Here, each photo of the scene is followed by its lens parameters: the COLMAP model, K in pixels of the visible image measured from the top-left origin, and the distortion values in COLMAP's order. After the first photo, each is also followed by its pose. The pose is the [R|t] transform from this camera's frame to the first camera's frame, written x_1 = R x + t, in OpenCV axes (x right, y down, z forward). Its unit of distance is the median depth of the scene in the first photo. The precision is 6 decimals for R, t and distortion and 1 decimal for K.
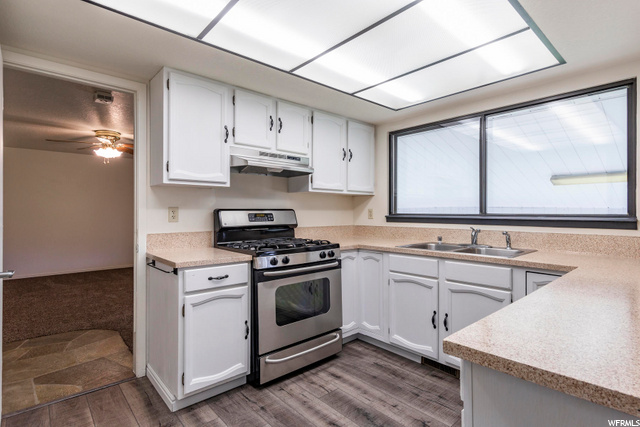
lens RADIAL K [[323.2, 0, 320.0], [0, 323.2, 213.5], [0, 0, 1]] dist [0.001327, -0.000130]
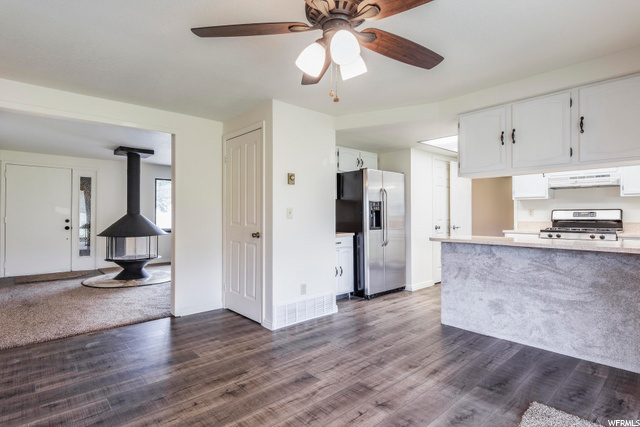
lens RADIAL K [[313.0, 0, 320.0], [0, 313.0, 213.5], [0, 0, 1]] dist [0.013461, 0.000076]
pose [[-0.027642, -0.004588, -0.999607, 1.683524], [-0.000653, 0.999989, -0.004572, 0.017872], [0.999618, 0.000526, -0.027645, -0.340159]]
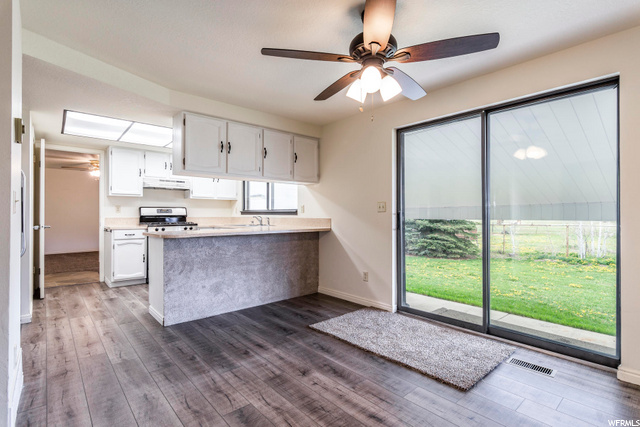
lens RADIAL K [[332.1, 0, 307.3], [0, 332.1, 215.0], [0, 0, 1]] dist [0.027365, 0.000020]
pose [[0.997479, 0.004469, -0.070828, 0.977877], [-0.004328, 0.999988, 0.002149, 0.031912], [0.070836, -0.001837, 0.997486, -1.158028]]
